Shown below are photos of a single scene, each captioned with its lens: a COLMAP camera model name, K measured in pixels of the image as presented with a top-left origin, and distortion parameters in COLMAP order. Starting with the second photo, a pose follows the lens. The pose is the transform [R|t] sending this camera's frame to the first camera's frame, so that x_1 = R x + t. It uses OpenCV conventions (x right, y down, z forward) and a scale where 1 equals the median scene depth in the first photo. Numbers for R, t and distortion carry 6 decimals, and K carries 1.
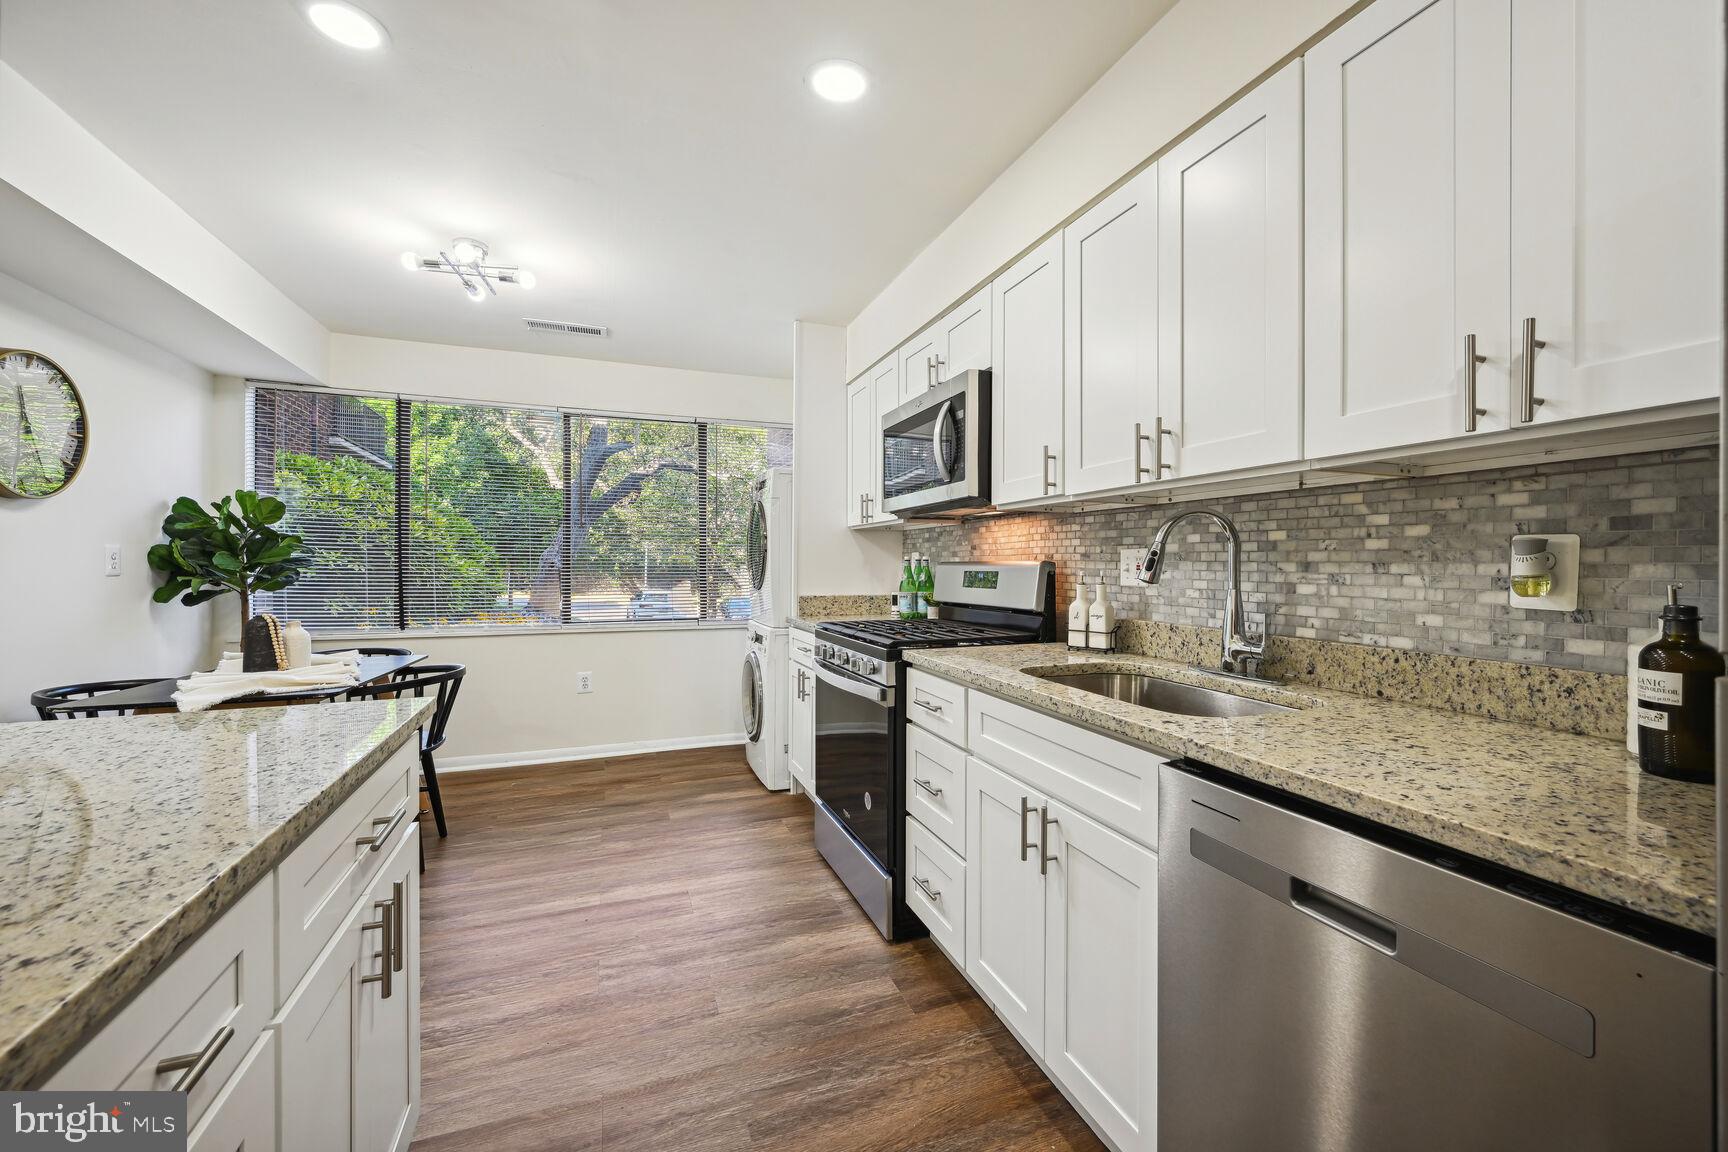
lens RADIAL K [[696.1, 0, 869.3], [0, 696.1, 565.5], [0, 0, 1]] dist [0.002334, 0.000434]
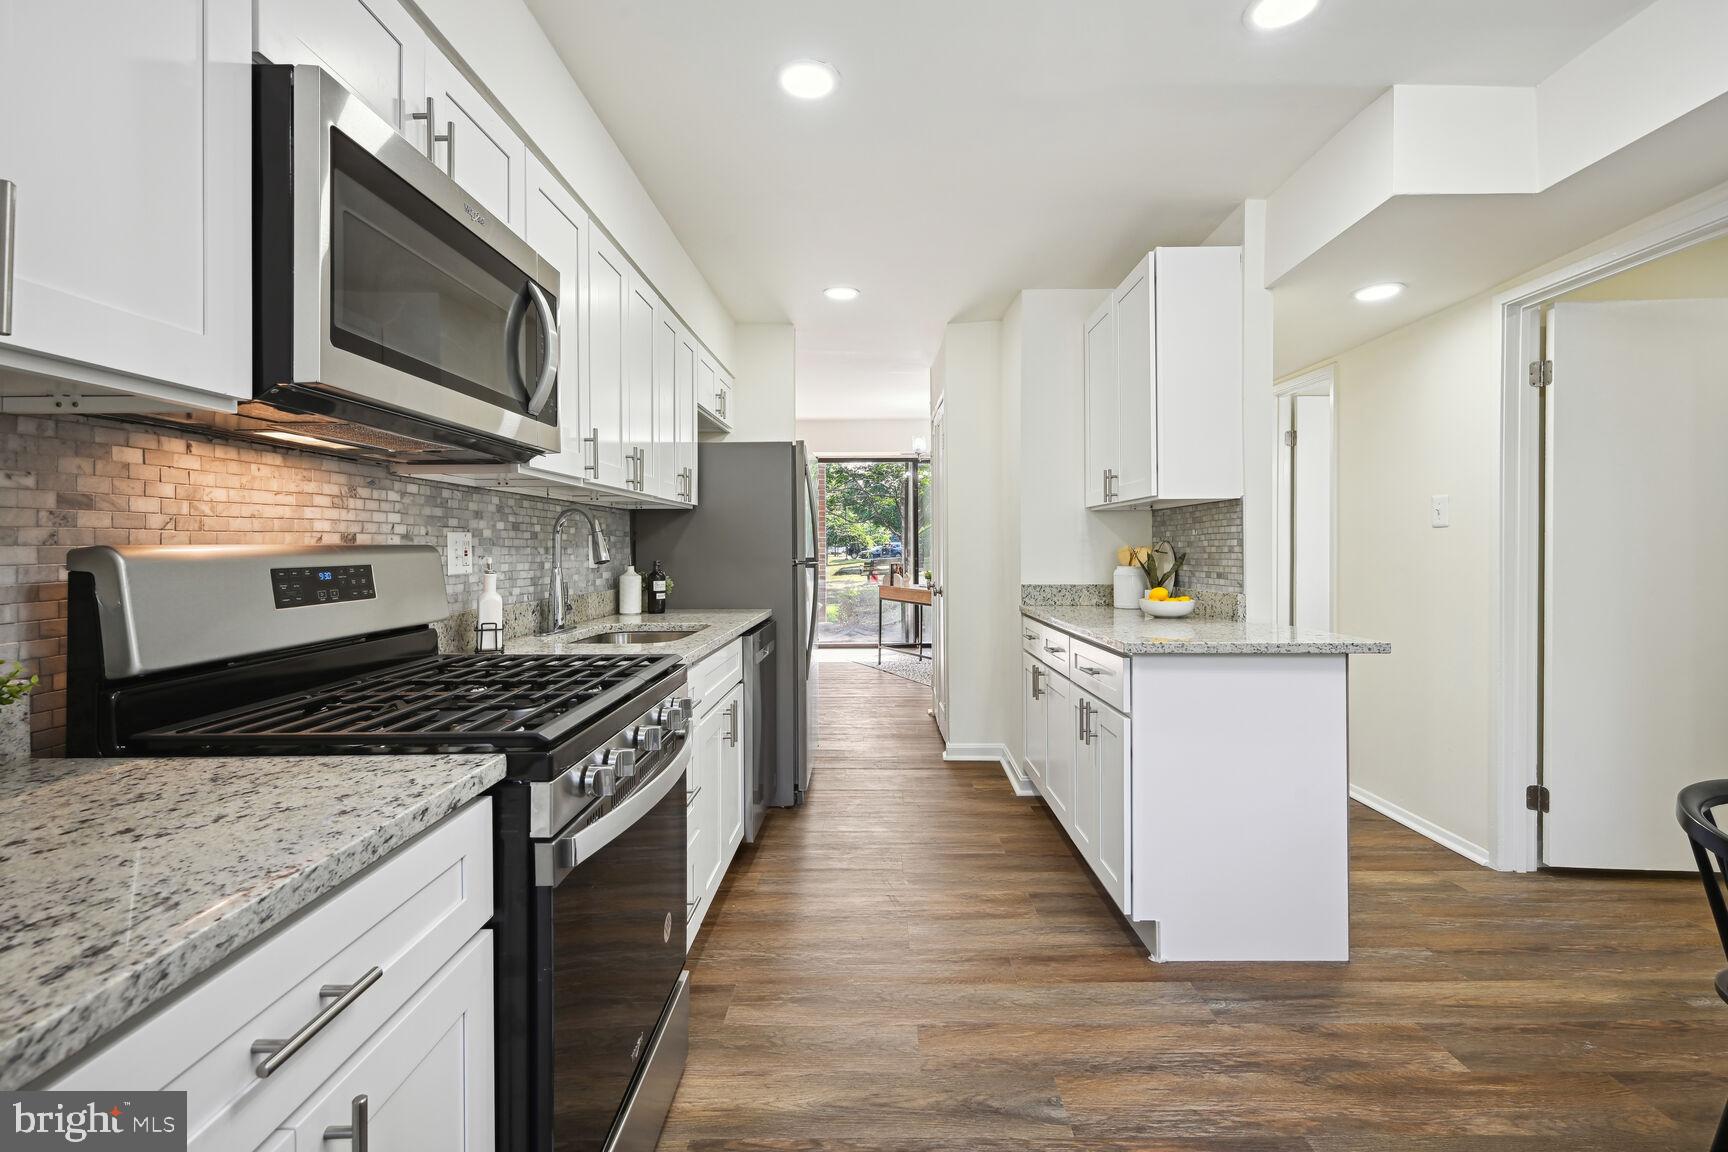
lens RADIAL K [[758.0, 0, 880.0], [0, 758.0, 548.1], [0, 0, 1]] dist [-0.026925, 0.000088]
pose [[-0.935193, -0.000421, 0.354138, -0.377510], [0.001439, 0.999987, 0.004988, -0.006394], [-0.354136, 0.005174, -0.935180, 1.409232]]
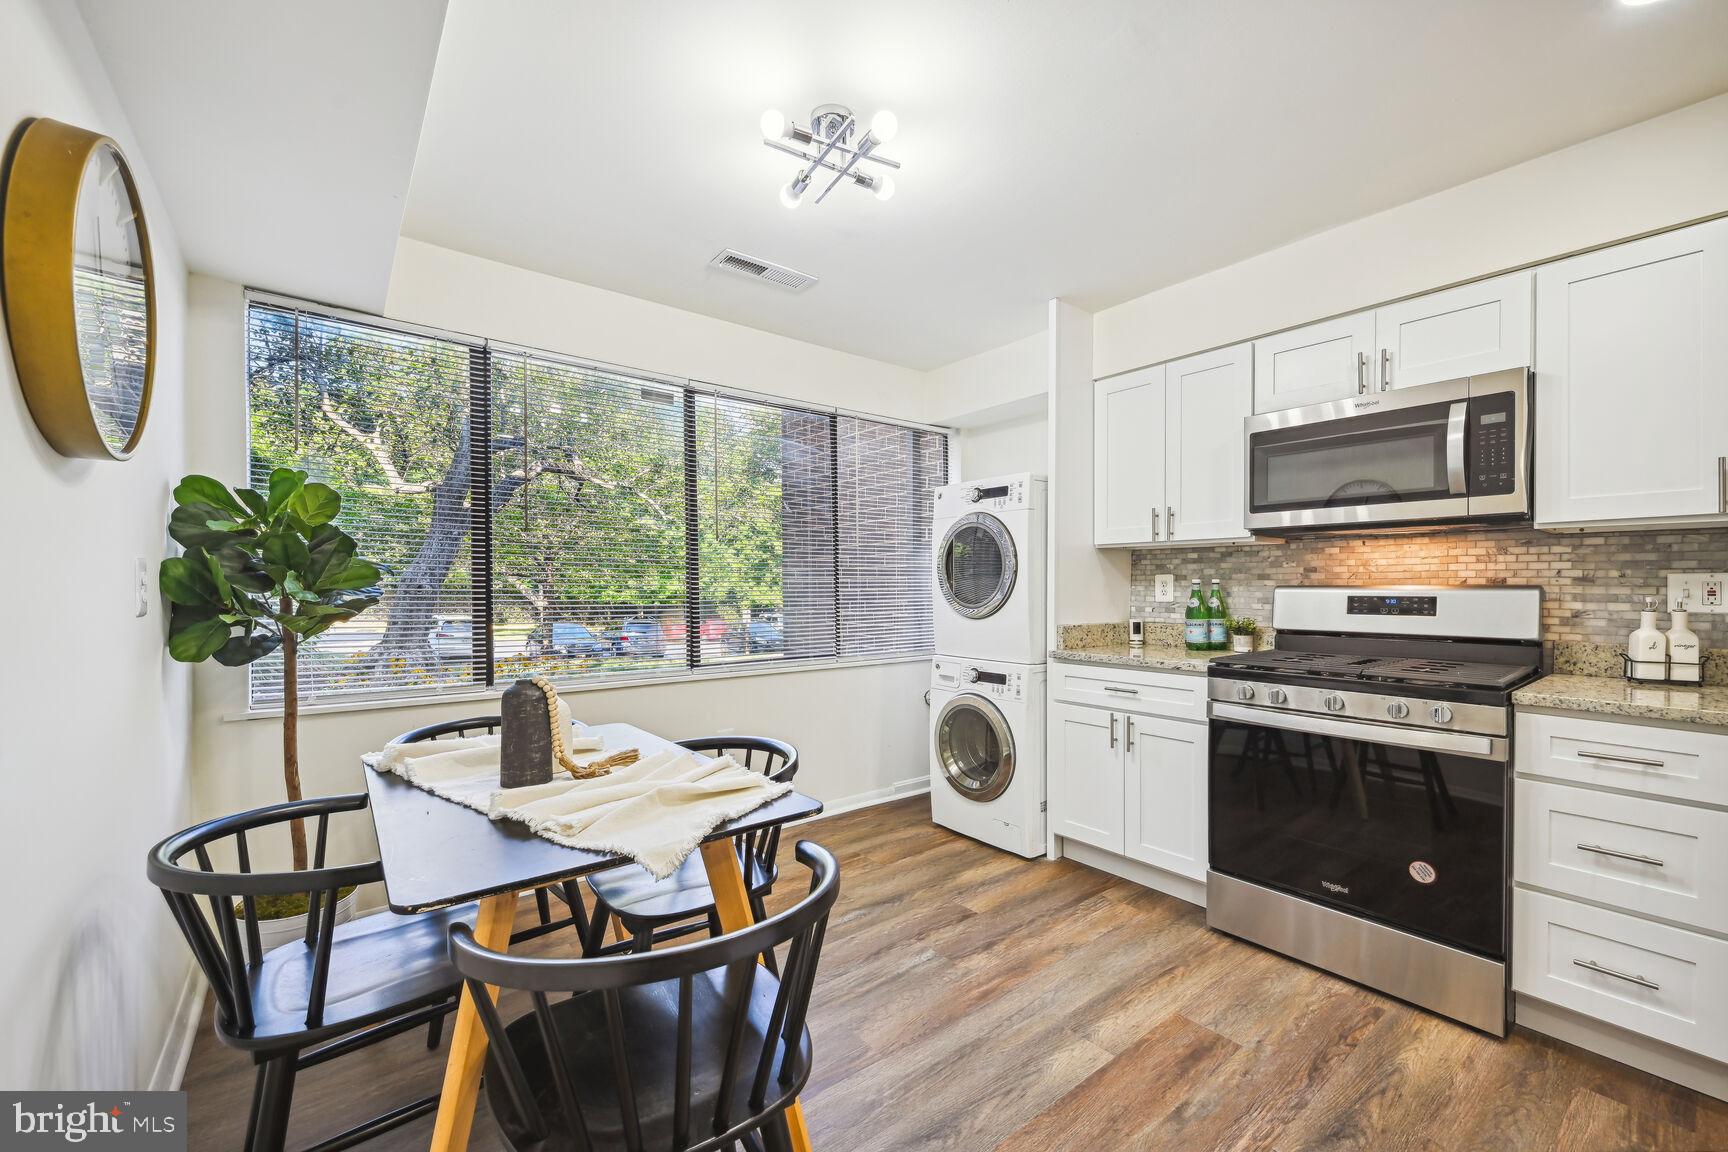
lens RADIAL K [[696.1, 0, 868.5], [0, 696.1, 591.2], [0, 0, 1]] dist [0.002334, 0.000434]
pose [[0.952655, -0.005265, 0.304007, -0.805089], [0.002705, 0.999957, 0.008842, -0.008858], [-0.304040, -0.007601, 0.952629, 0.366336]]
